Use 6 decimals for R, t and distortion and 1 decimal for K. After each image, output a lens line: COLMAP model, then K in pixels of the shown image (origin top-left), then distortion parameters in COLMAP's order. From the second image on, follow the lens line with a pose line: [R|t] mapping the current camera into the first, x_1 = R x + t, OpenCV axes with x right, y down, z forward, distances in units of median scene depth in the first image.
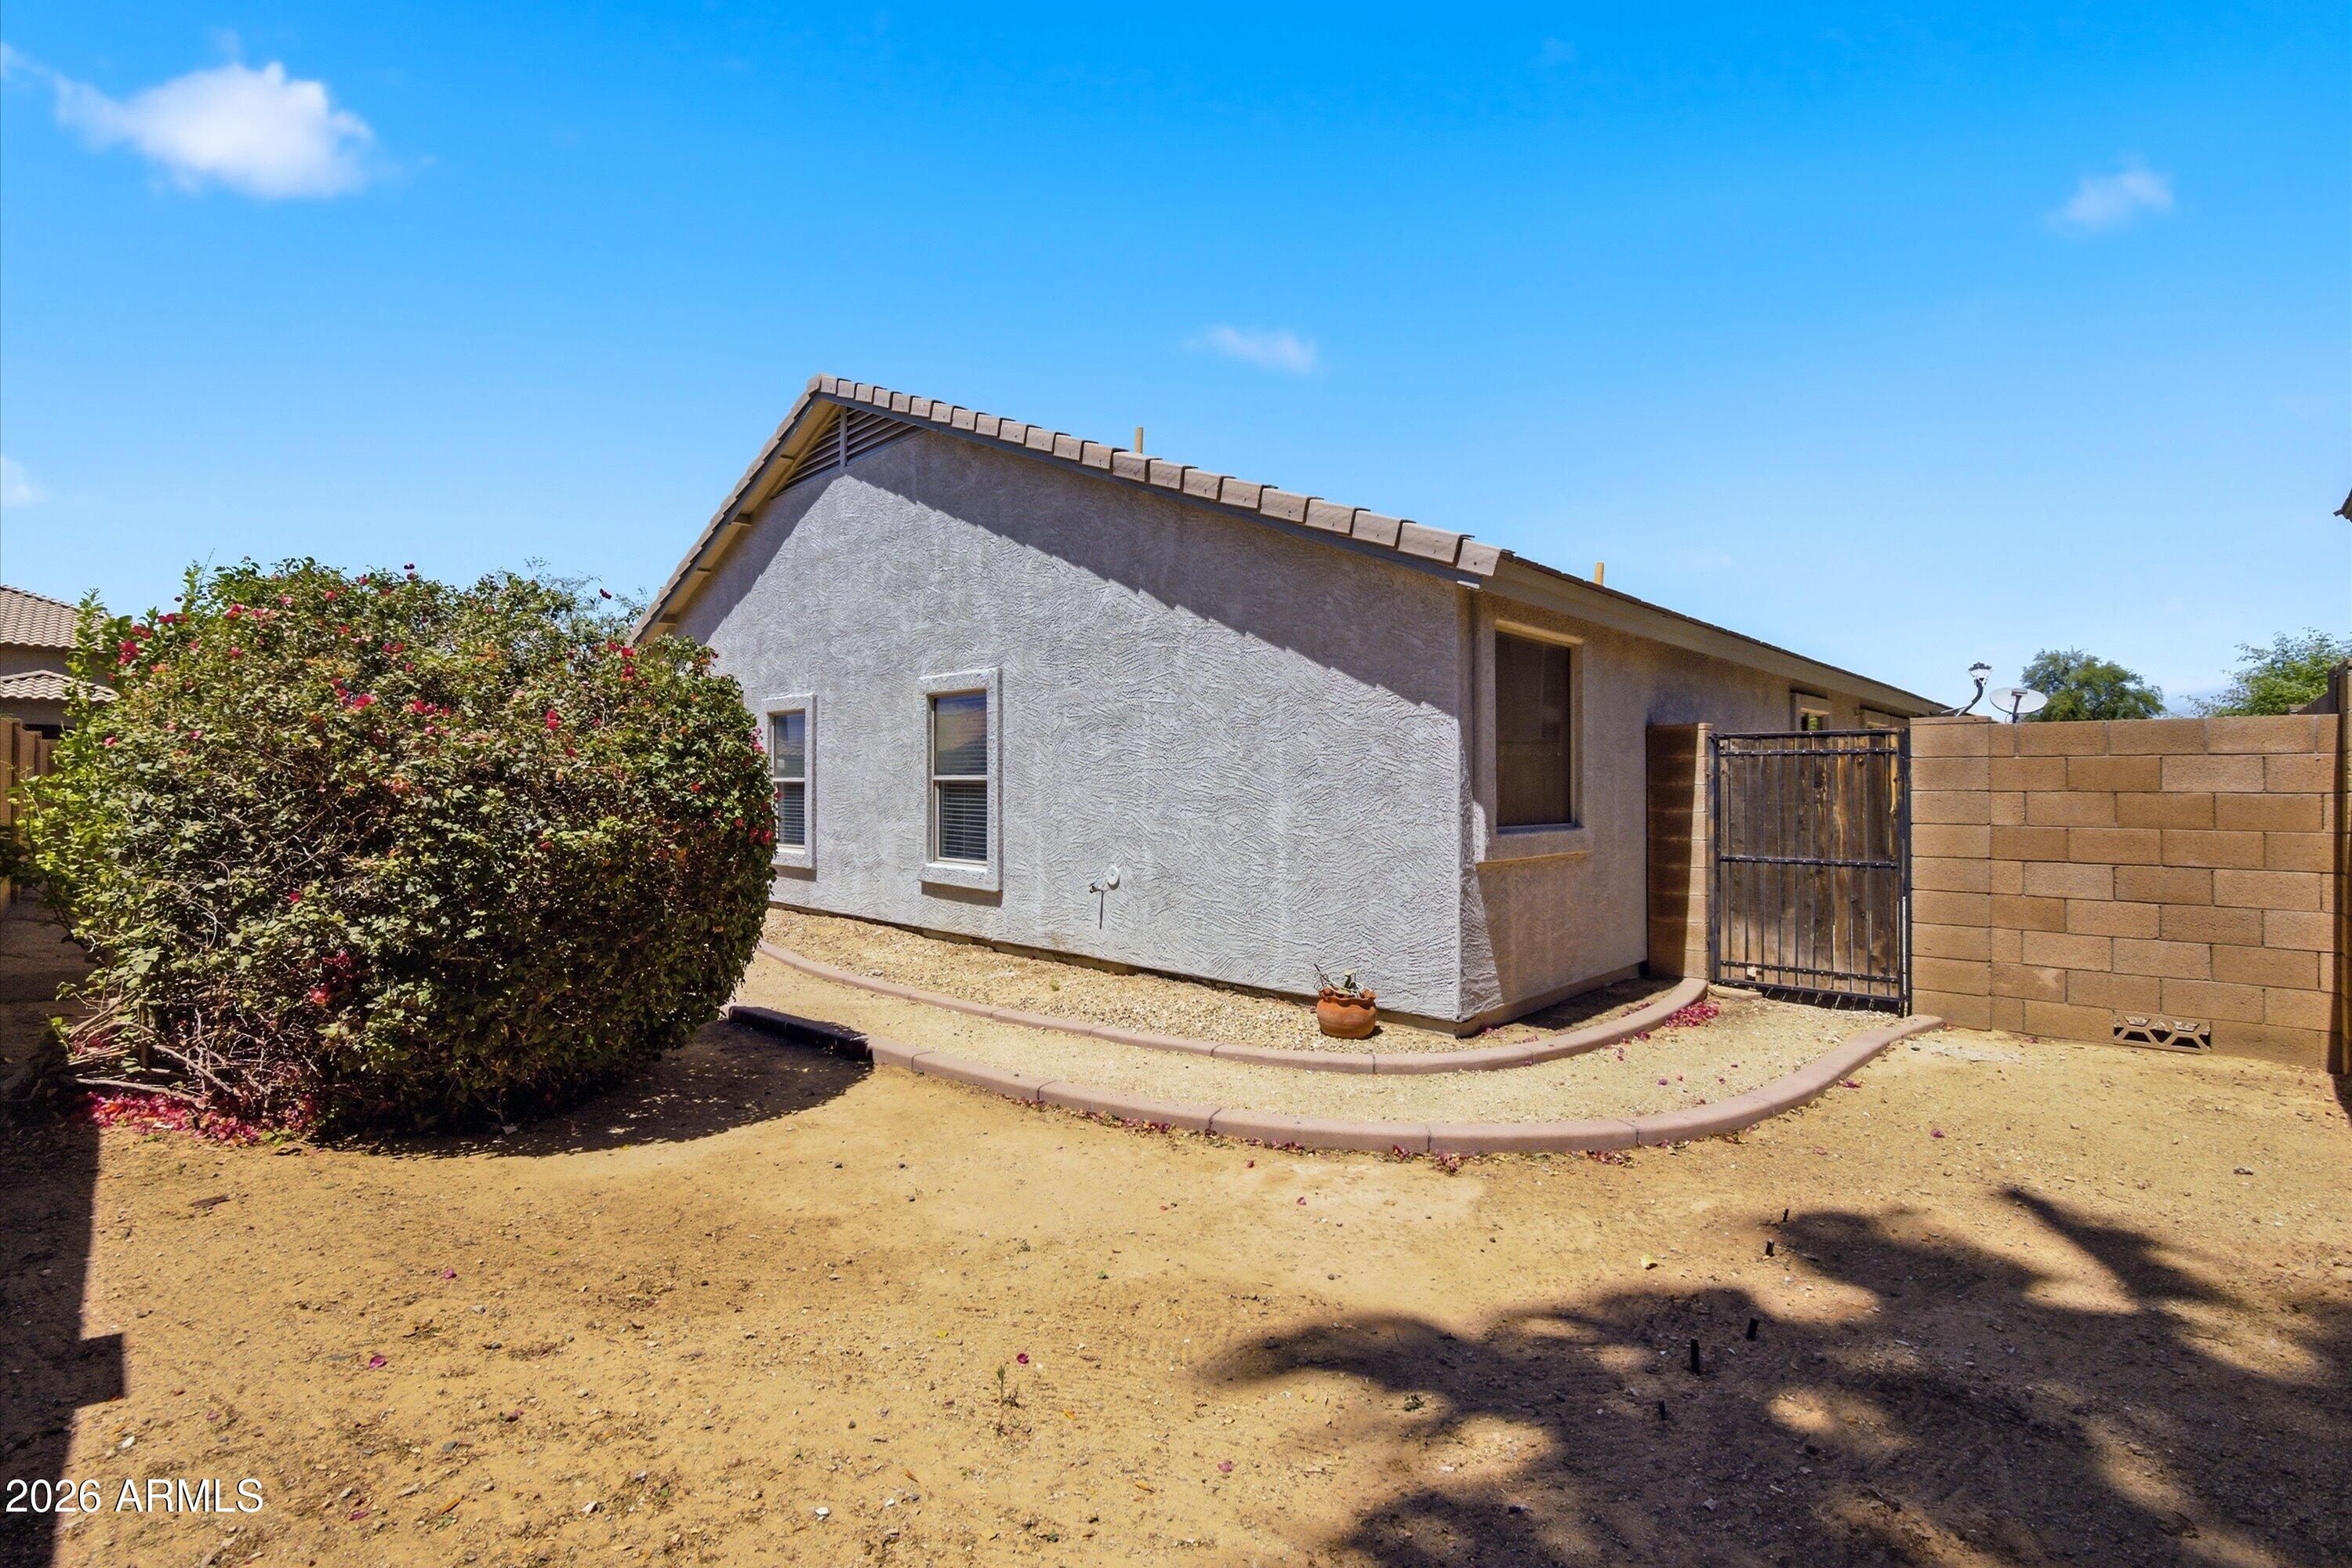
lens RADIAL K [[1041.8, 0, 1172.3], [0, 1041.8, 783.7], [0, 0, 1]] dist [0.002548, 0.000828]
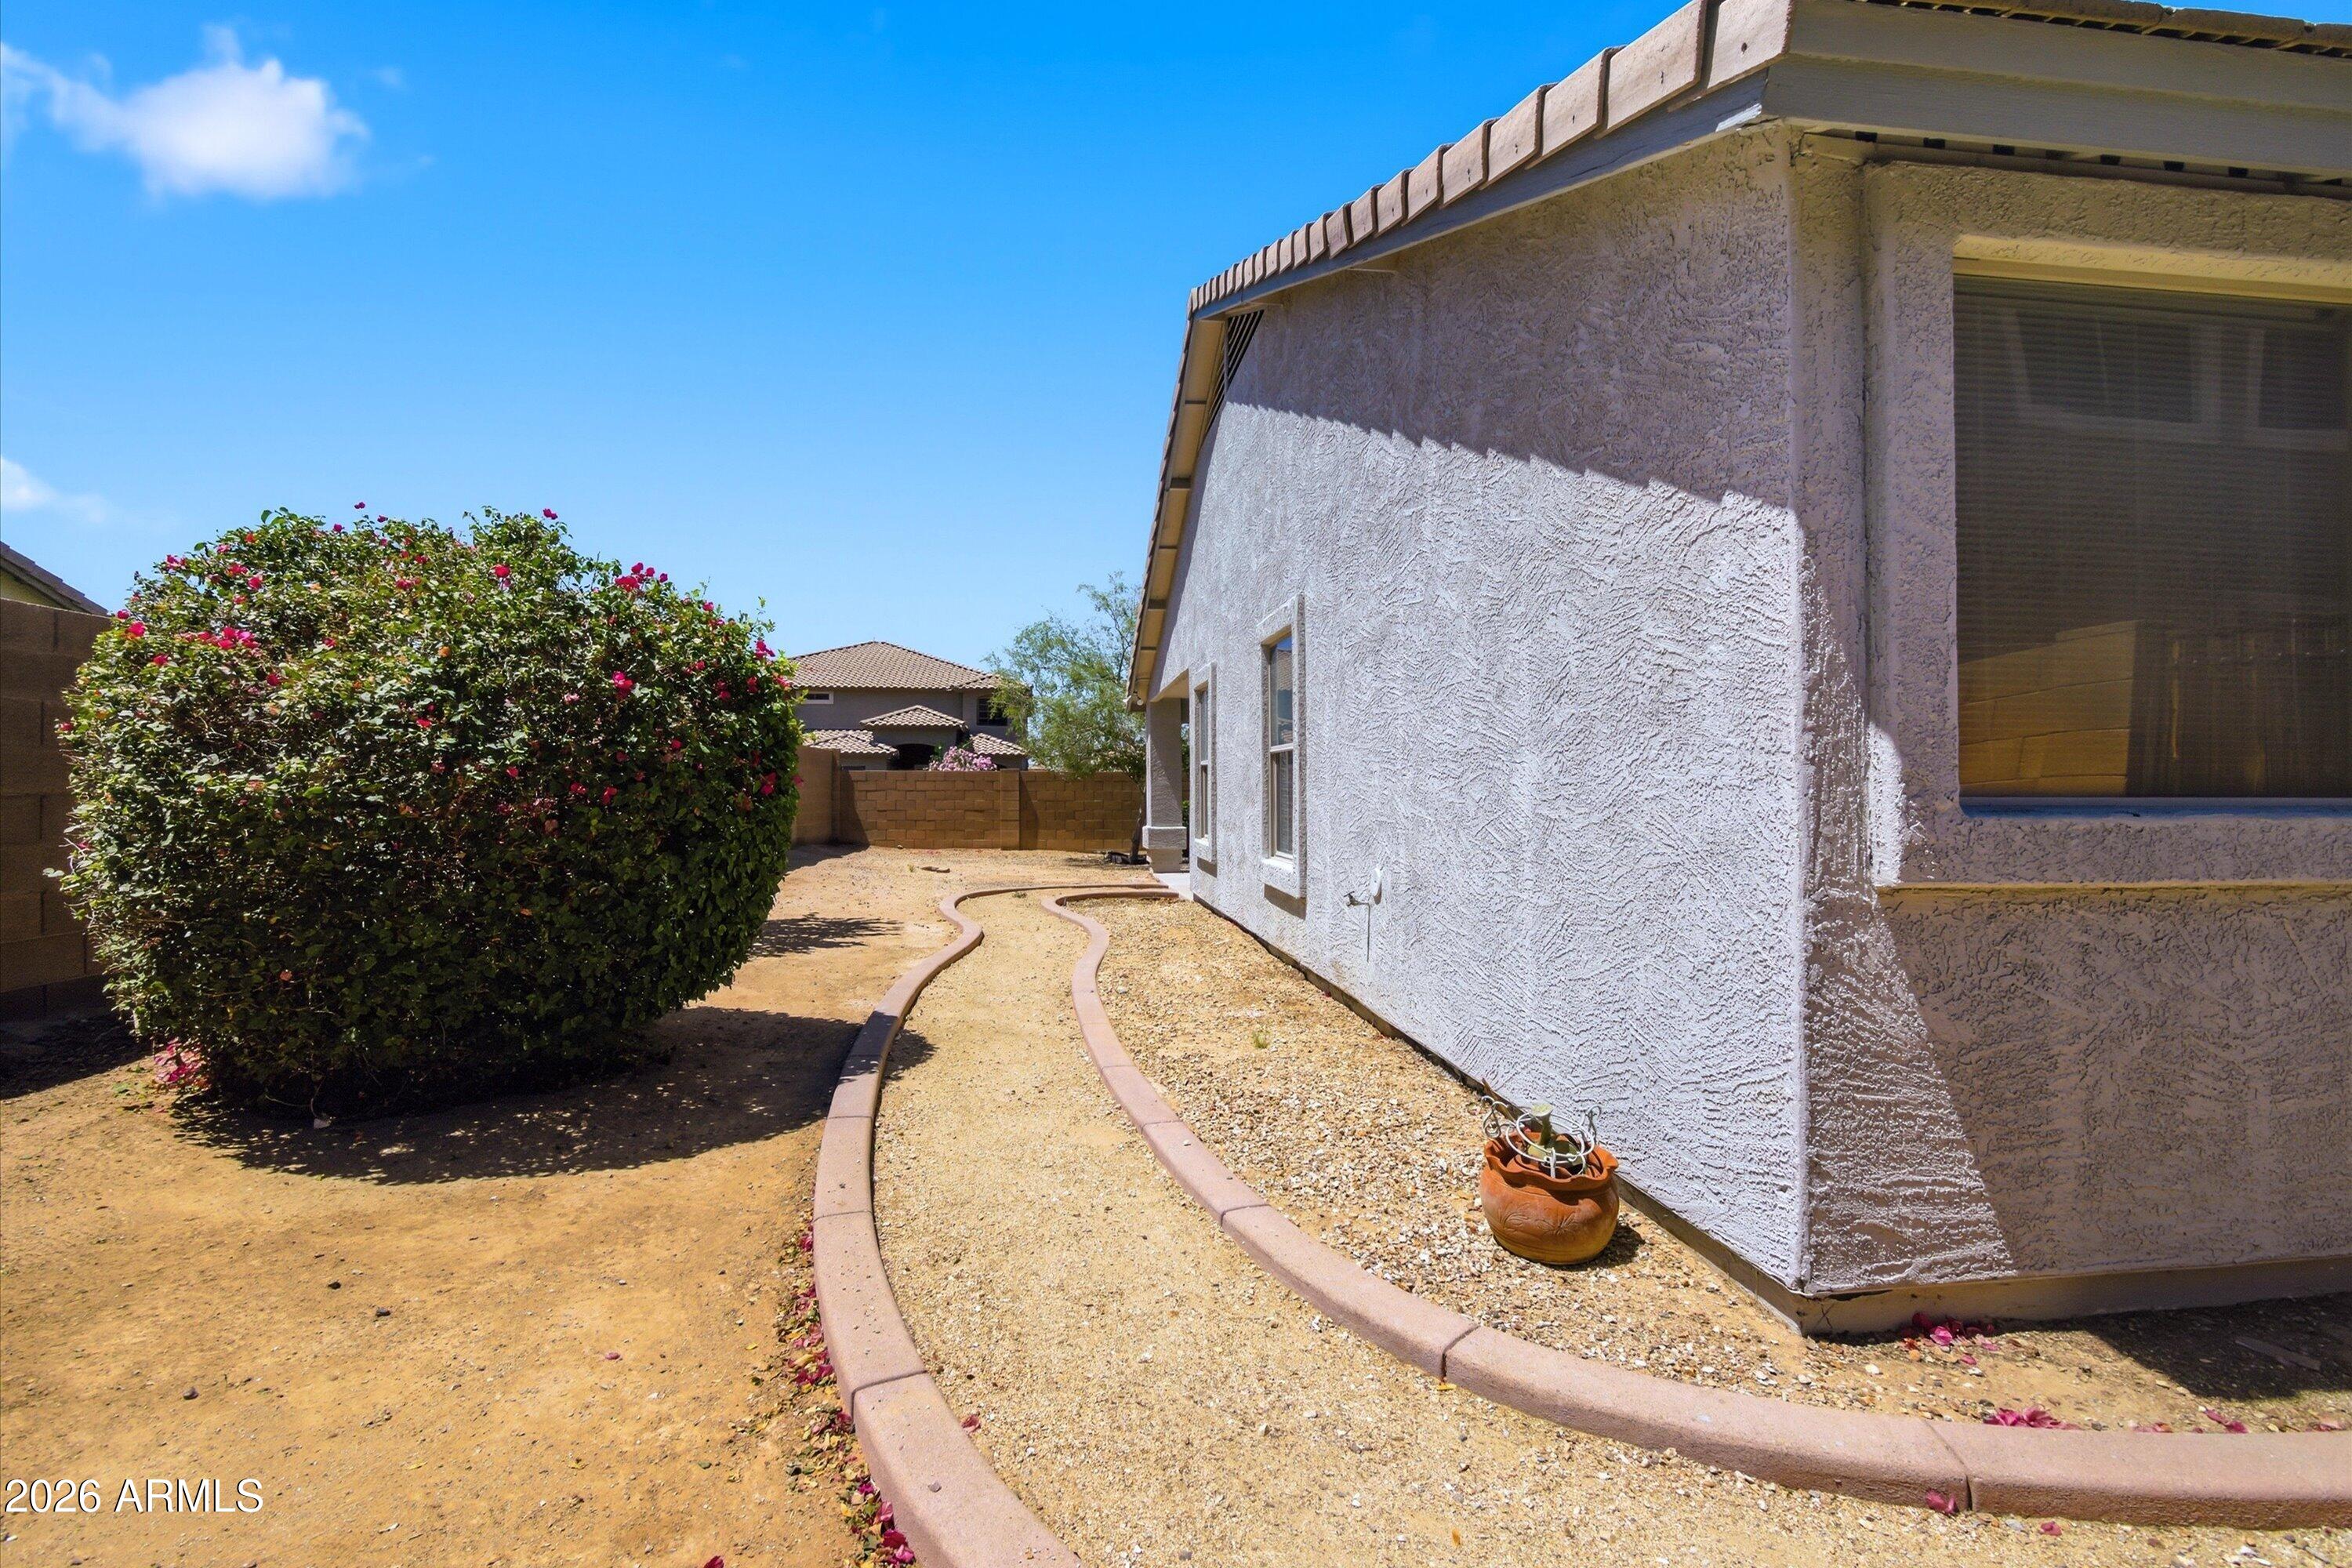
lens RADIAL K [[1041.8, 0, 1177.9], [0, 1041.8, 787.5], [0, 0, 1]] dist [0.002548, 0.000828]
pose [[0.785318, -0.002734, -0.619086, 0.326951], [0.001040, 0.999995, -0.003097, 0.040309], [0.619091, 0.001788, 0.785317, 0.541656]]
